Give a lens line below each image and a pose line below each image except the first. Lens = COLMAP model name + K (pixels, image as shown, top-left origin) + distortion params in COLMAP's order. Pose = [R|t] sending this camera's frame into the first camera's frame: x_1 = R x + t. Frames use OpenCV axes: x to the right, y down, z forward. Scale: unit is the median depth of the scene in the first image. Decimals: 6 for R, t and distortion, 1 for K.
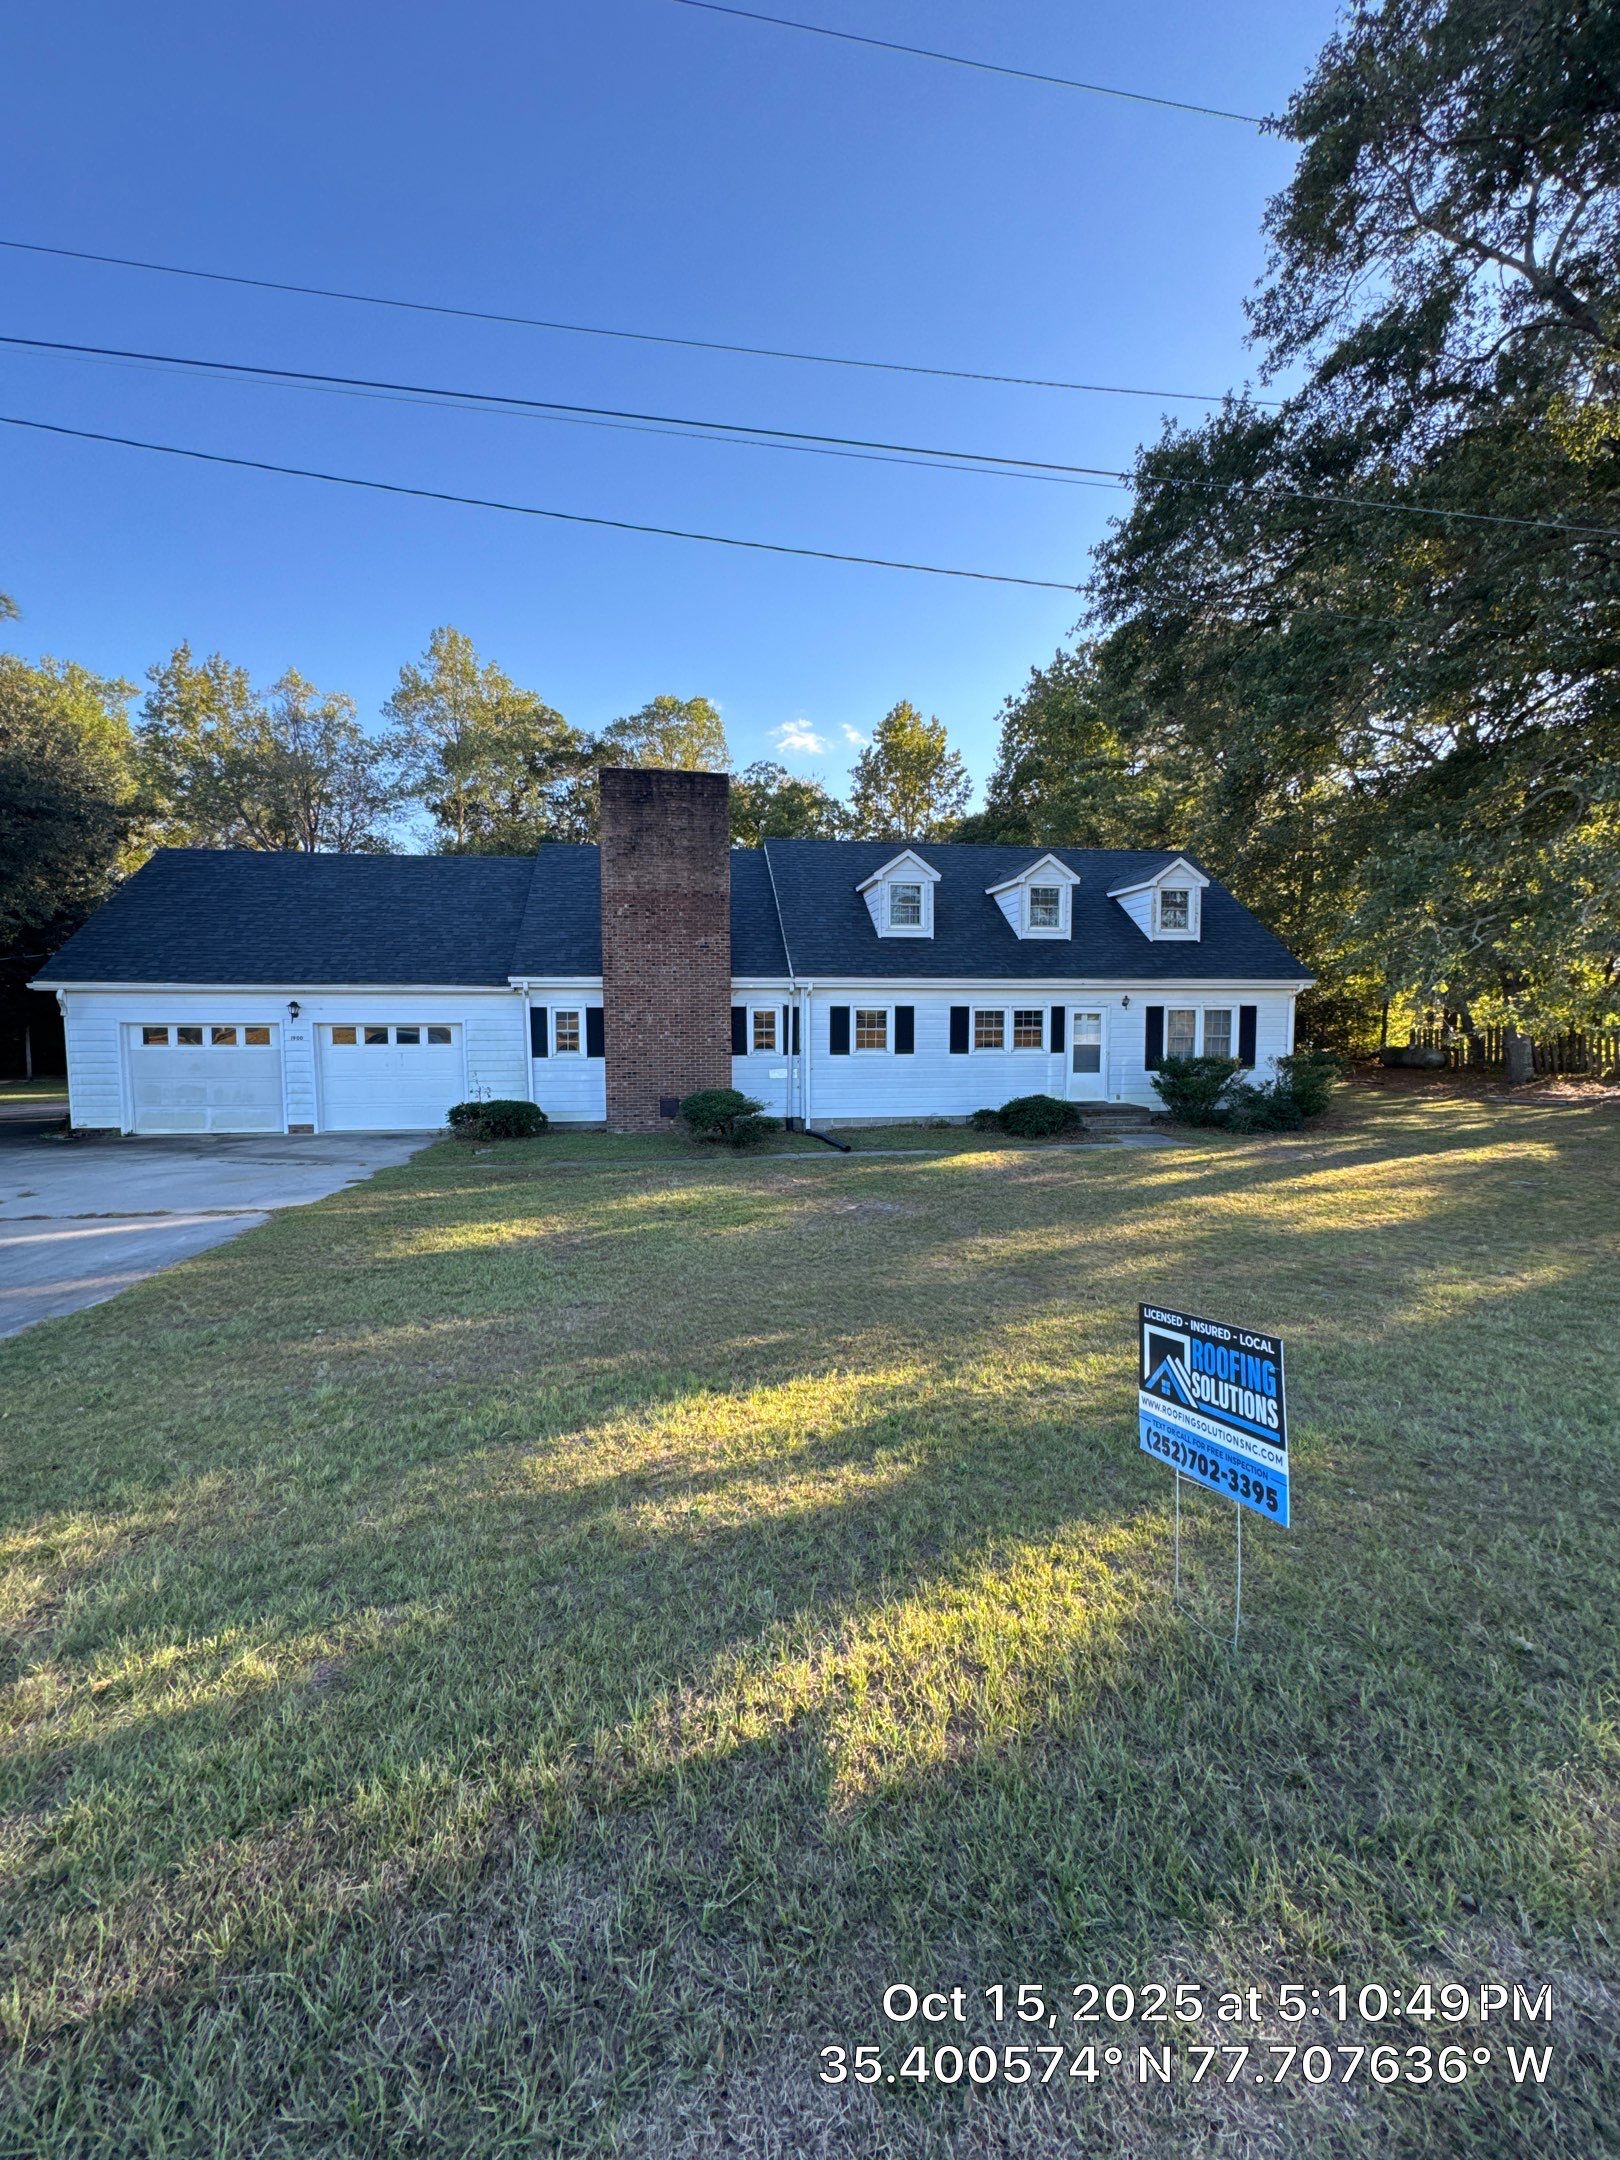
lens RADIAL K [[854.8, 0, 804.2], [0, 854.8, 1076.7], [0, 0, 1]] dist [-0.001555, 0.000486]
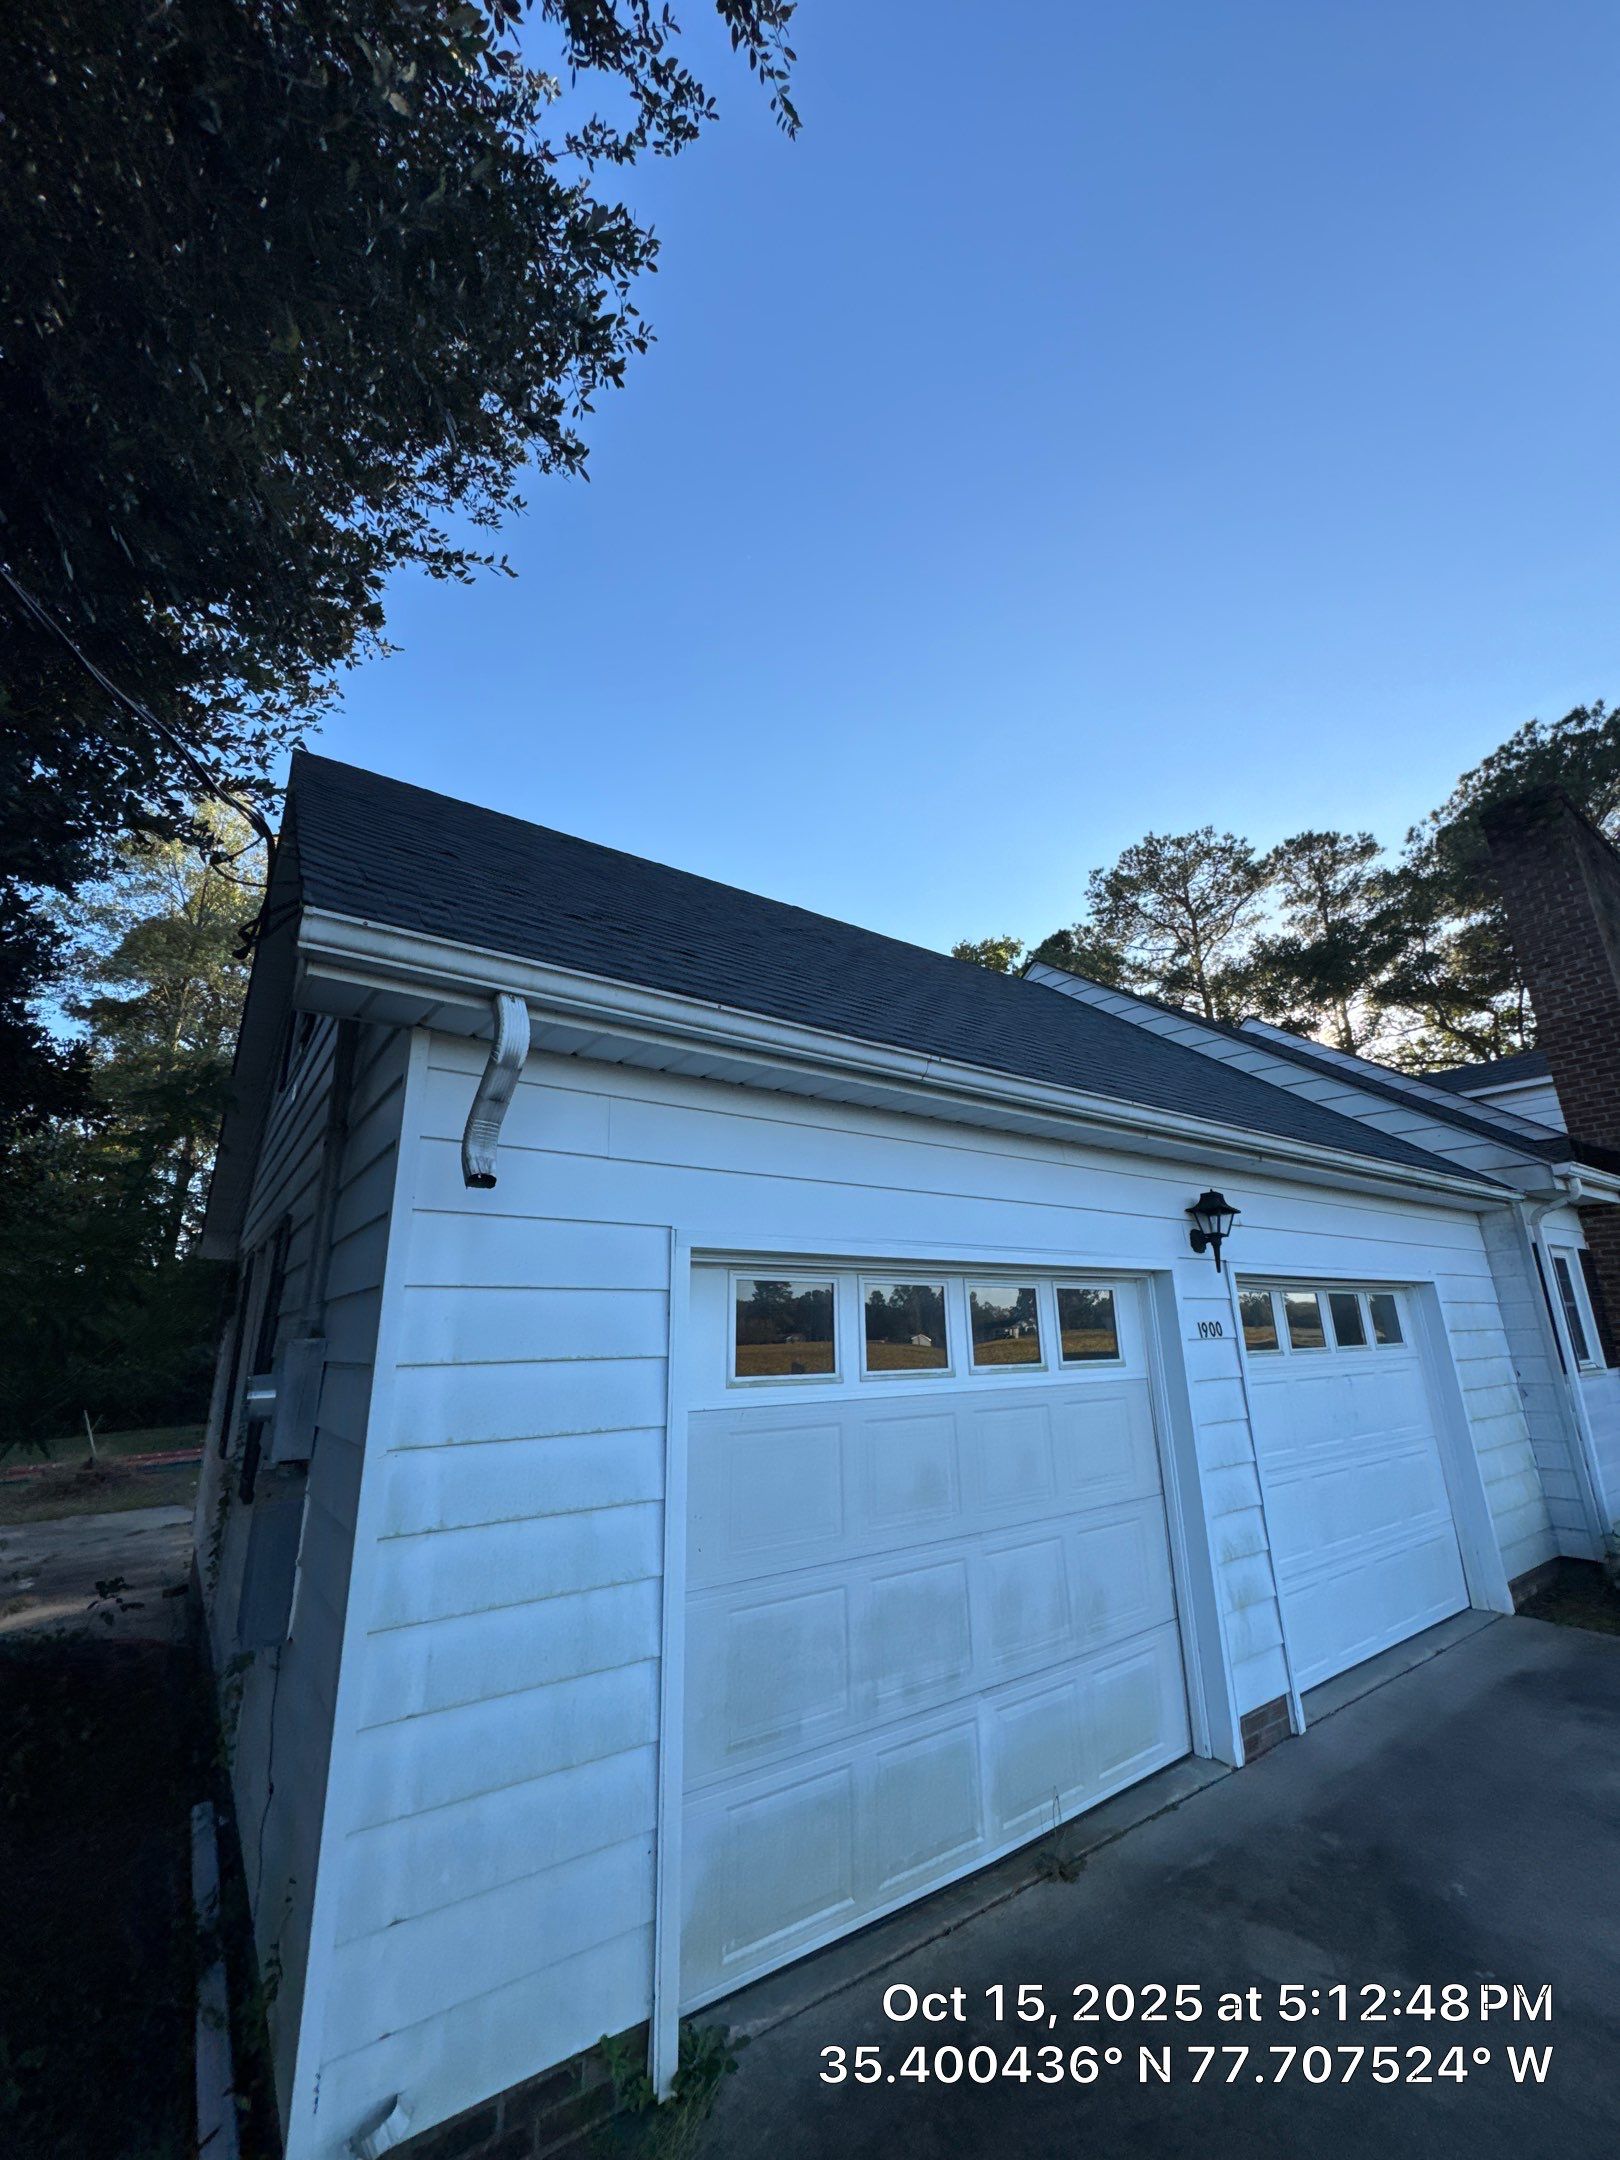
lens RADIAL K [[854.8, 0, 804.2], [0, 854.8, 1076.7], [0, 0, 1]] dist [-0.001555, 0.000486]
pose [[0.893234, 0.112272, 0.435349, -0.782302], [0.046158, 0.940301, -0.337200, -0.033053], [-0.447217, 0.321293, 0.834726, 0.756530]]
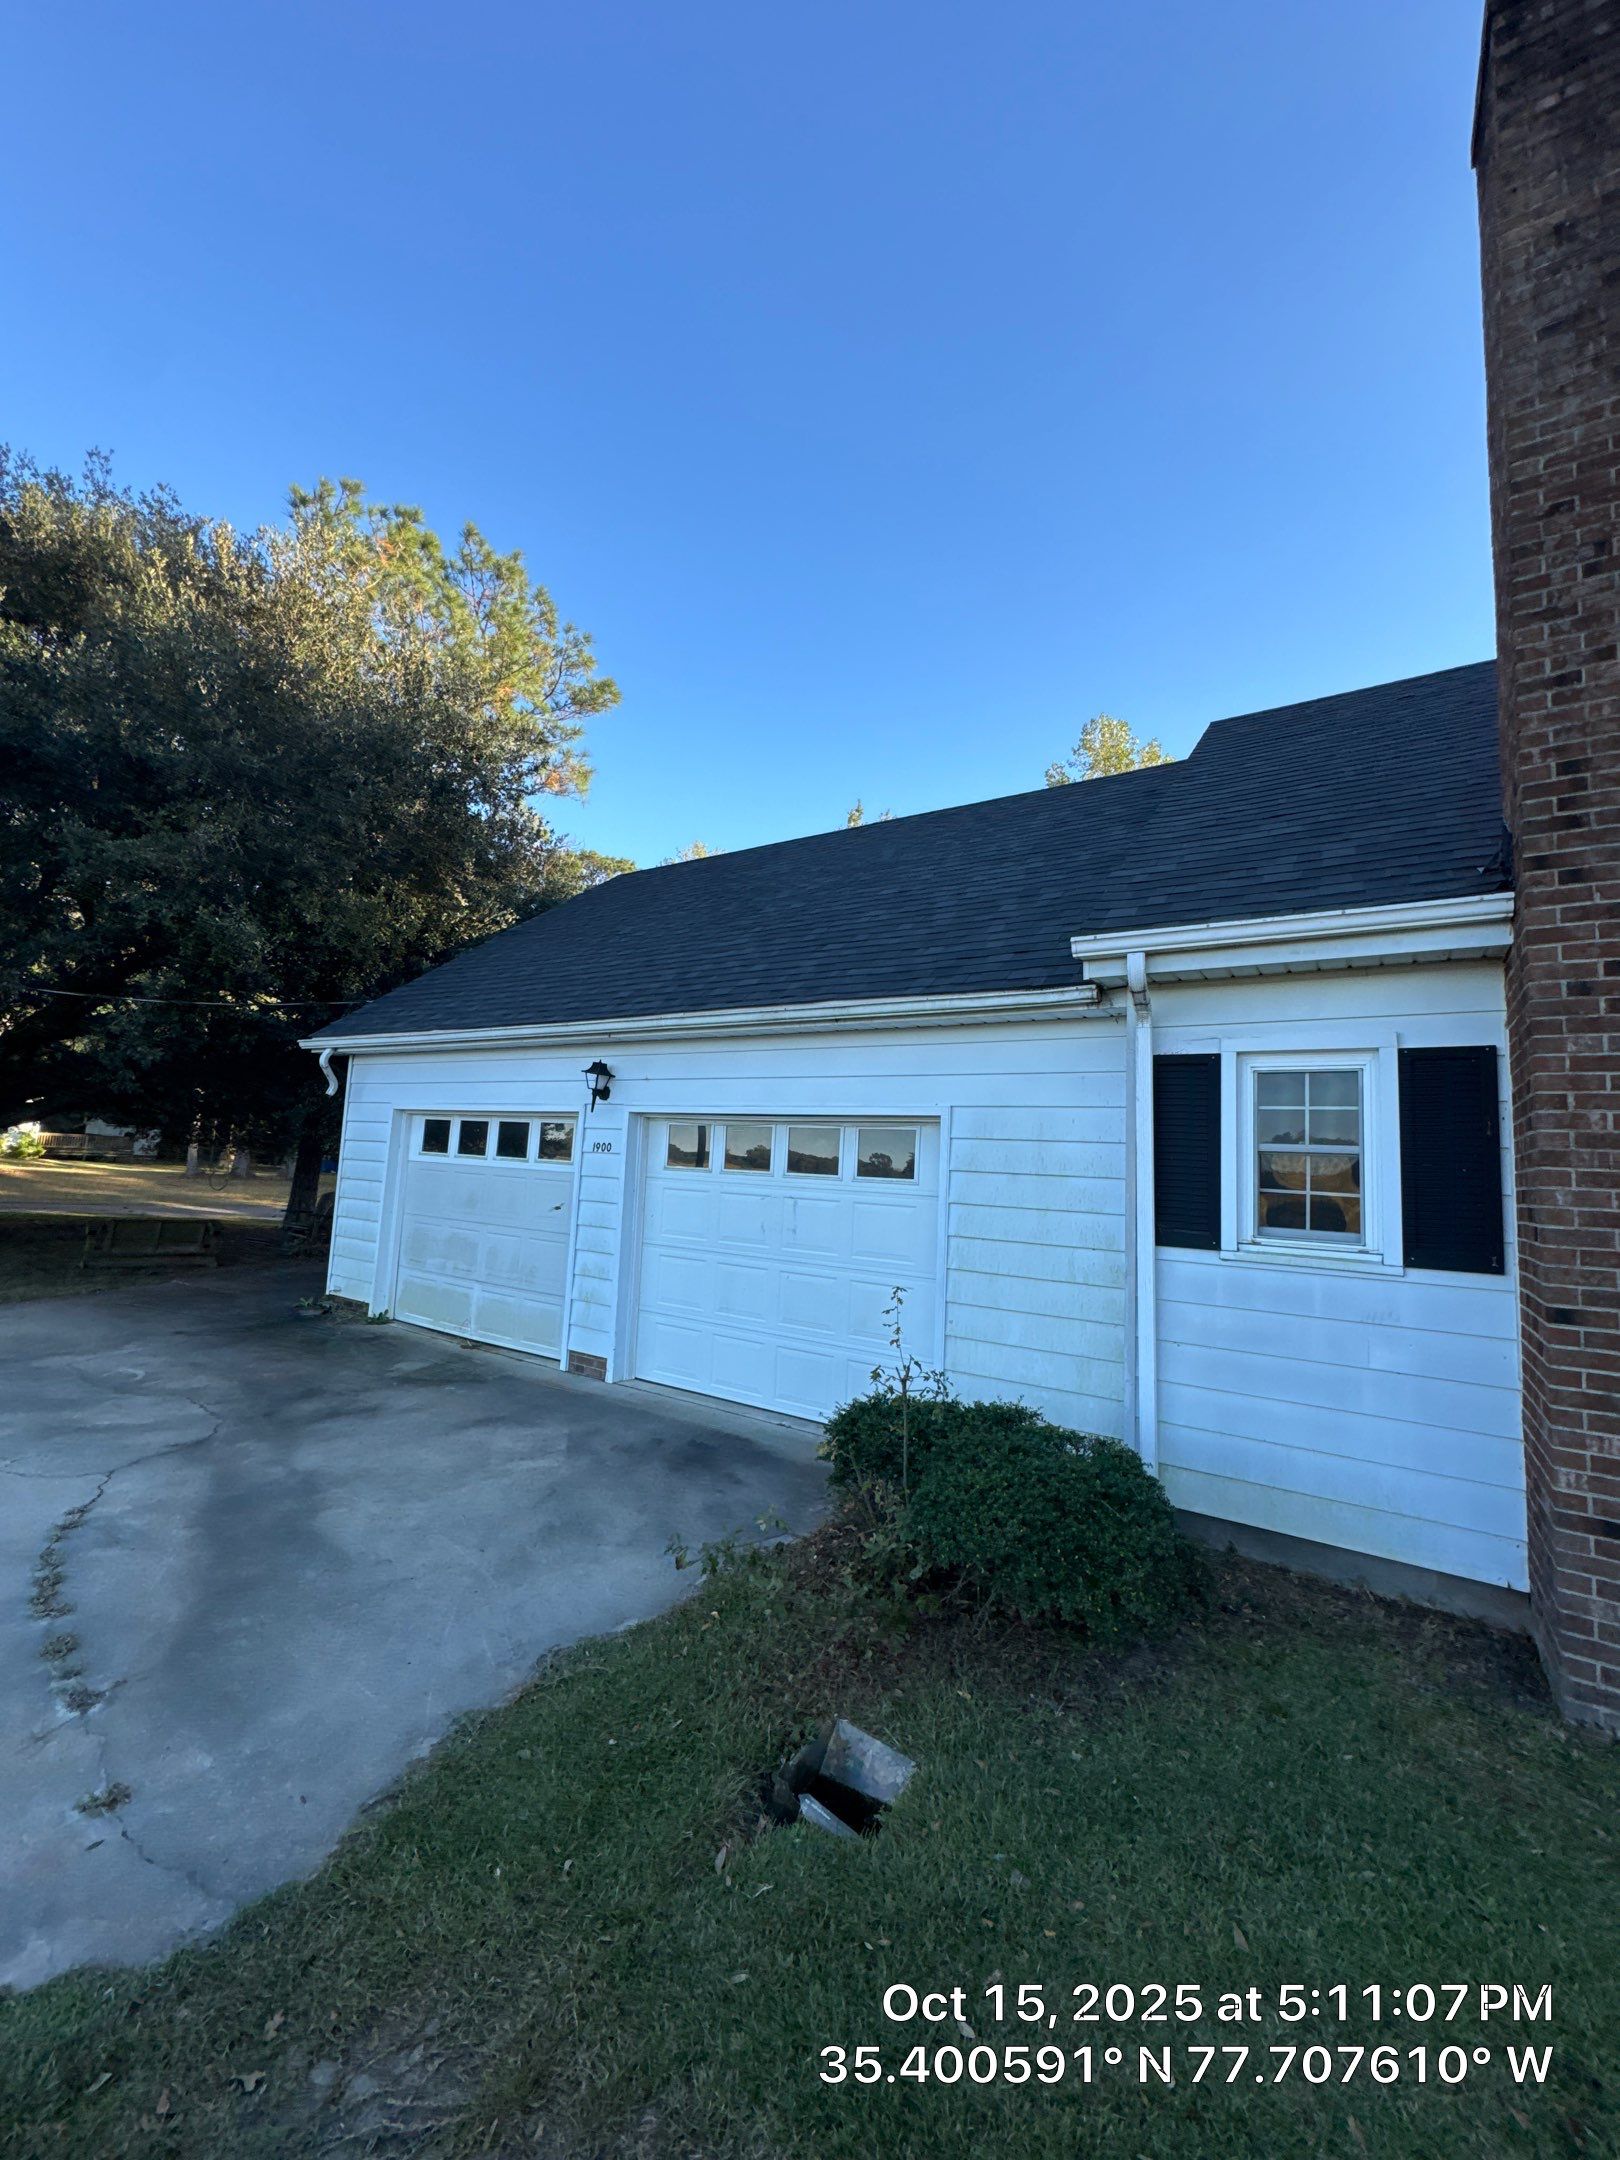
lens RADIAL K [[854.3, 0, 808.2], [0, 854.3, 1081.4], [0, 0, 1]] dist [-0.002026, -0.000077]
pose [[0.743519, -0.029703, -0.668055, -0.213166], [-0.093310, 0.984631, -0.147629, -0.022431], [0.662173, 0.172102, 0.729320, 0.702413]]
